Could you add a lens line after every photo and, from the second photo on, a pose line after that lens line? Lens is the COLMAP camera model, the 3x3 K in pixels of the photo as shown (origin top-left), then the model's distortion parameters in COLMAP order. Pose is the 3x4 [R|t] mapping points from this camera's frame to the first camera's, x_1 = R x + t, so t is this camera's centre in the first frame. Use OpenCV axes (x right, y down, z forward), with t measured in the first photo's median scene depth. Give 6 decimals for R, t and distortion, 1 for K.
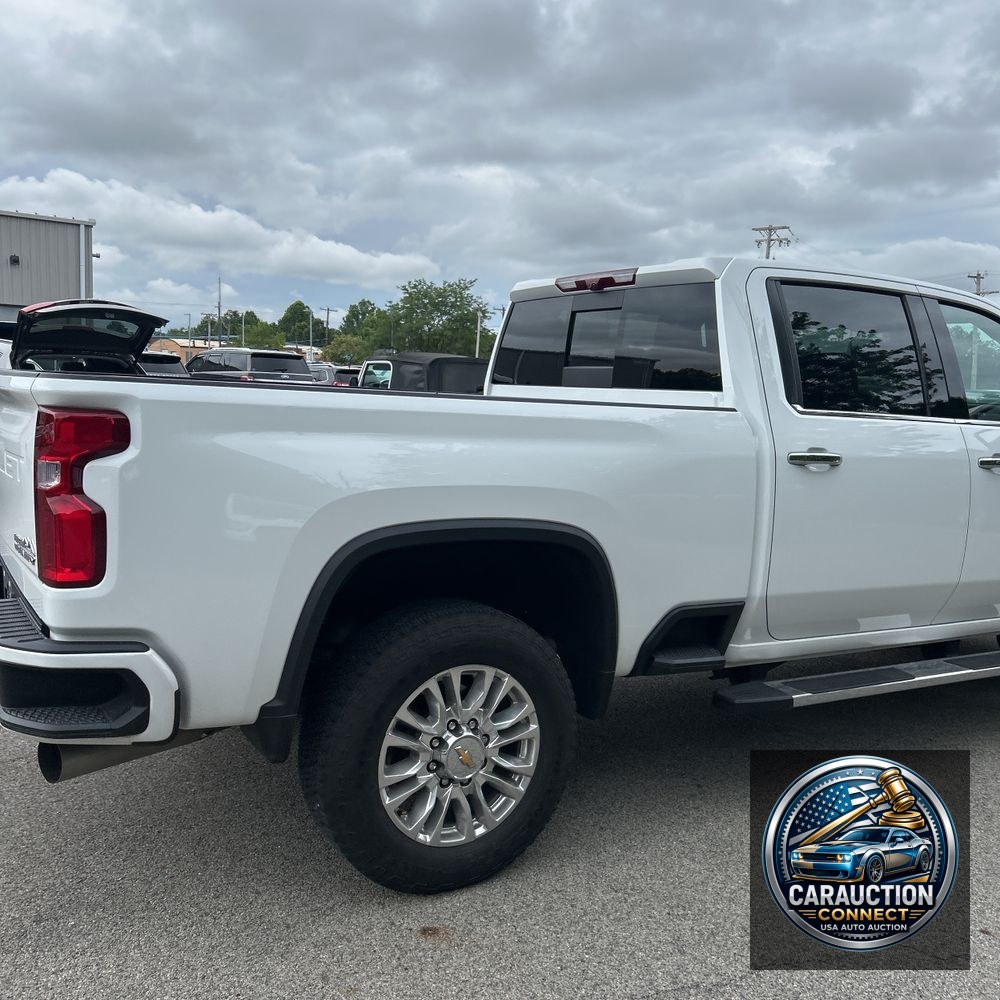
lens RADIAL K [[1031.5, 0, 498.4], [0, 1031.5, 518.6], [0, 0, 1]] dist [-0.003268, 0.007116]
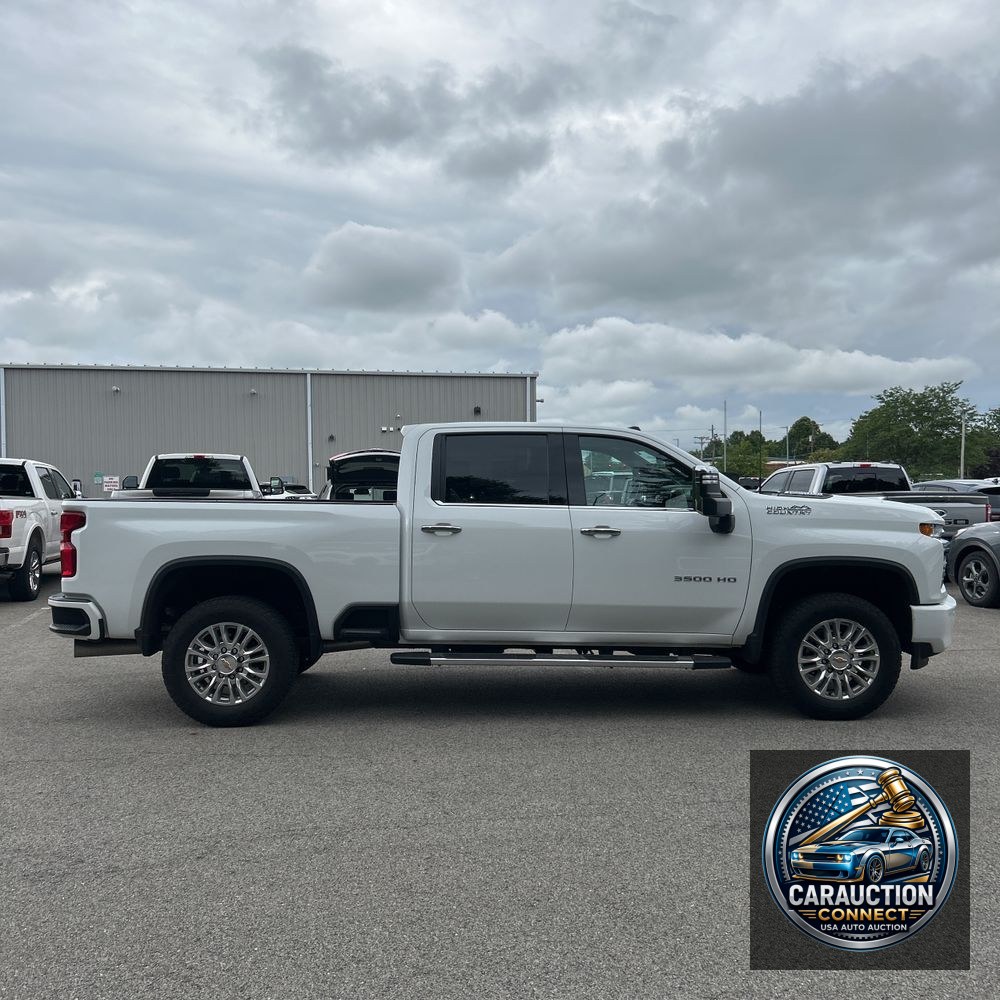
lens RADIAL K [[1018.5, 0, 475.8], [0, 1018.5, 499.0], [0, 0, 1]] dist [0.002975, -0.017039]
pose [[0.867186, -0.042331, -0.496182, 1.280565], [-0.023355, 0.991827, -0.125435, 0.119941], [0.497437, 0.120364, 0.859110, -0.542741]]
